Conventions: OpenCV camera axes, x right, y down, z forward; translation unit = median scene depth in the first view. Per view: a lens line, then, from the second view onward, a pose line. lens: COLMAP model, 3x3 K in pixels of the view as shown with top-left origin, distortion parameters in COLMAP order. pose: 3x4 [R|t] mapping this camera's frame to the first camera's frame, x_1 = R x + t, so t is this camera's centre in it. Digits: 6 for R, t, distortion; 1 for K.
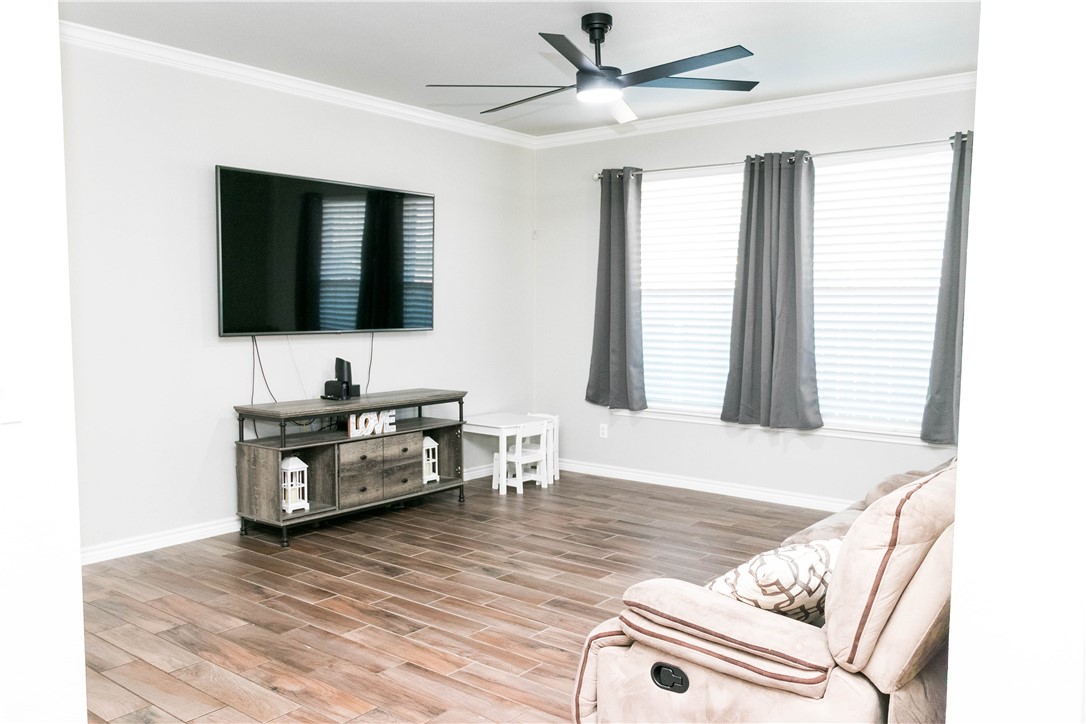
lens RADIAL K [[877.2, 0, 543.4], [0, 877.2, 373.6], [0, 0, 1]] dist [-0.000338, 0.005834]
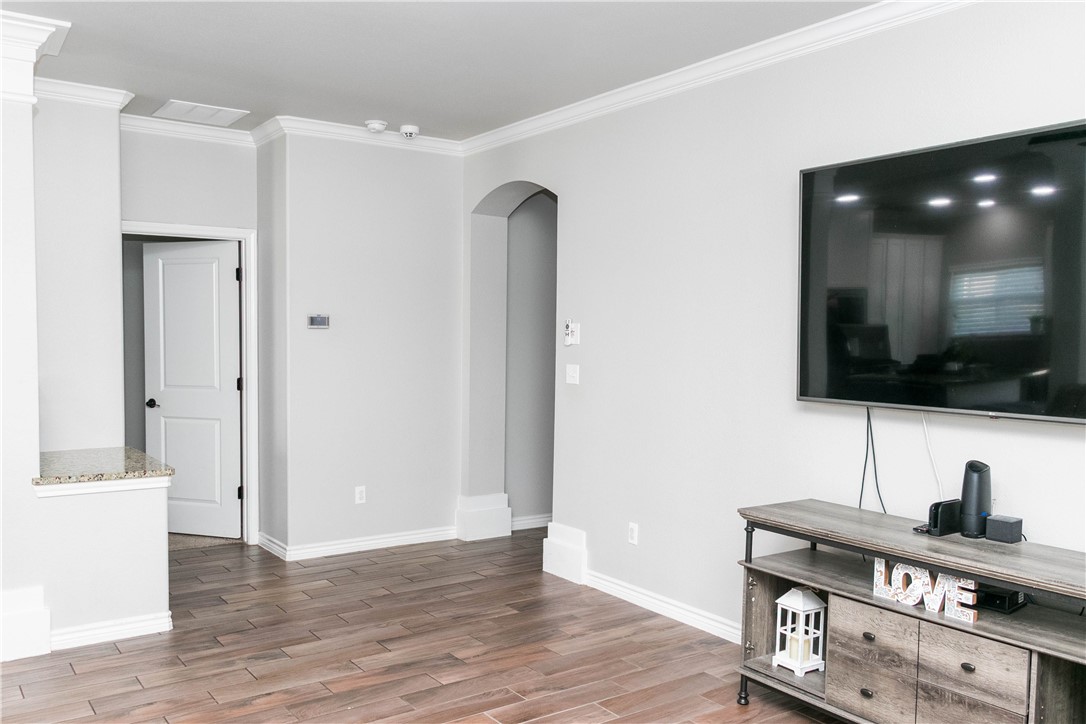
lens RADIAL K [[887.9, 0, 509.6], [0, 887.9, 365.0], [0, 0, 1]] dist [0.004076, 0.003542]
pose [[-0.295082, 0.027976, -0.955062, 0.395464], [-0.086407, 0.994694, 0.055834, -0.087454], [0.951557, 0.098999, -0.291099, 0.925105]]
